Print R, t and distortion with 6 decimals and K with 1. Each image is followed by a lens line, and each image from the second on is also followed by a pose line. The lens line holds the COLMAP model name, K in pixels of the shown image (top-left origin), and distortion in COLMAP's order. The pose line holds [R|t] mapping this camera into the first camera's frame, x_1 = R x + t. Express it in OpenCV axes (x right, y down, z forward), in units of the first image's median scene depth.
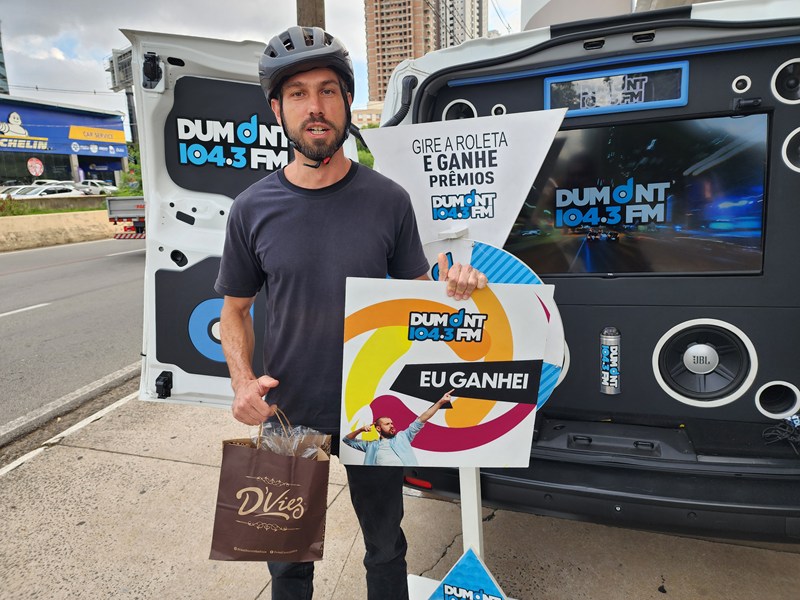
lens RADIAL K [[539.2, 0, 401.3], [0, 539.2, 296.9], [0, 0, 1]] dist [0.064018, -0.062172]
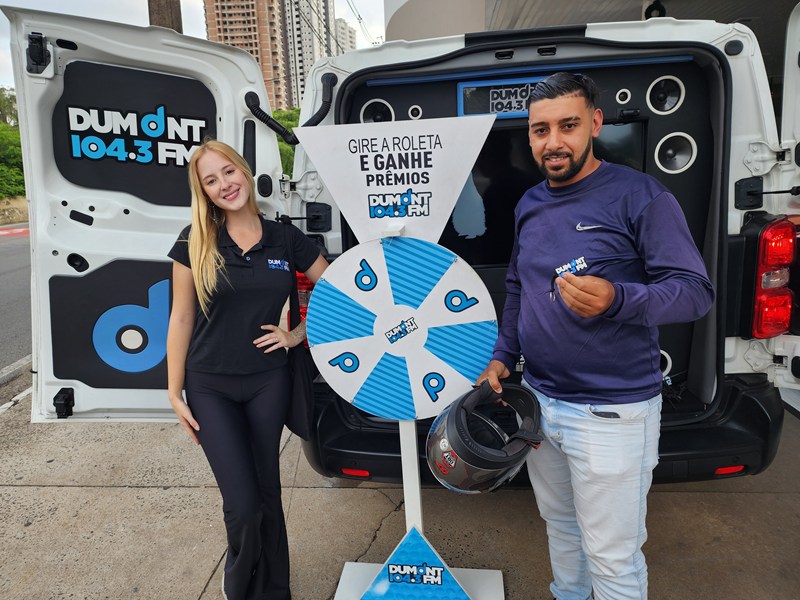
lens RADIAL K [[539.2, 0, 393.1], [0, 539.2, 300.4], [0, 0, 1]] dist [0.064018, -0.062172]
pose [[0.969503, -0.051542, 0.239600, -0.132892], [0.045668, 0.998506, 0.030011, -0.012776], [-0.240789, -0.018154, 0.970408, -0.011454]]
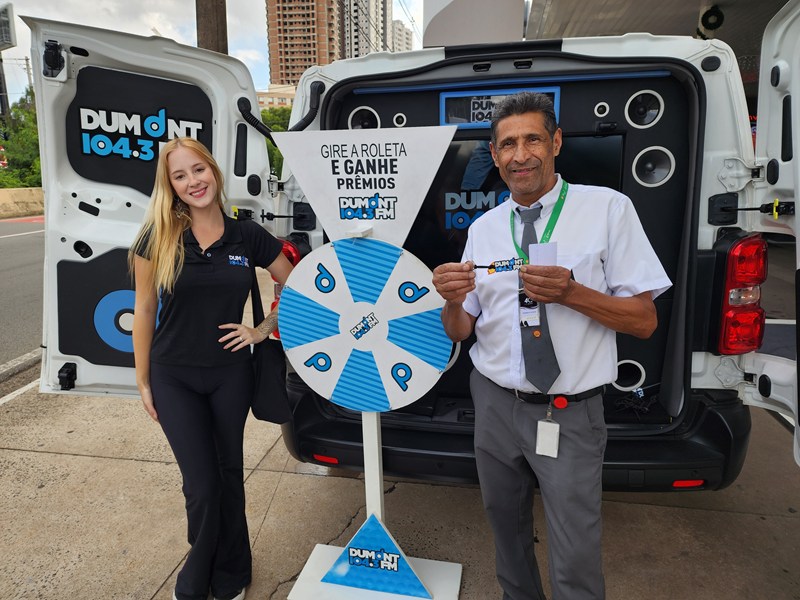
lens RADIAL K [[539.2, 0, 395.0], [0, 539.2, 304.5], [0, 0, 1]] dist [0.064018, -0.062172]
pose [[0.986578, -0.002033, 0.163280, -0.008628], [-0.003208, 0.999488, 0.031826, -0.003085], [-0.163261, -0.031923, 0.986066, -0.095194]]
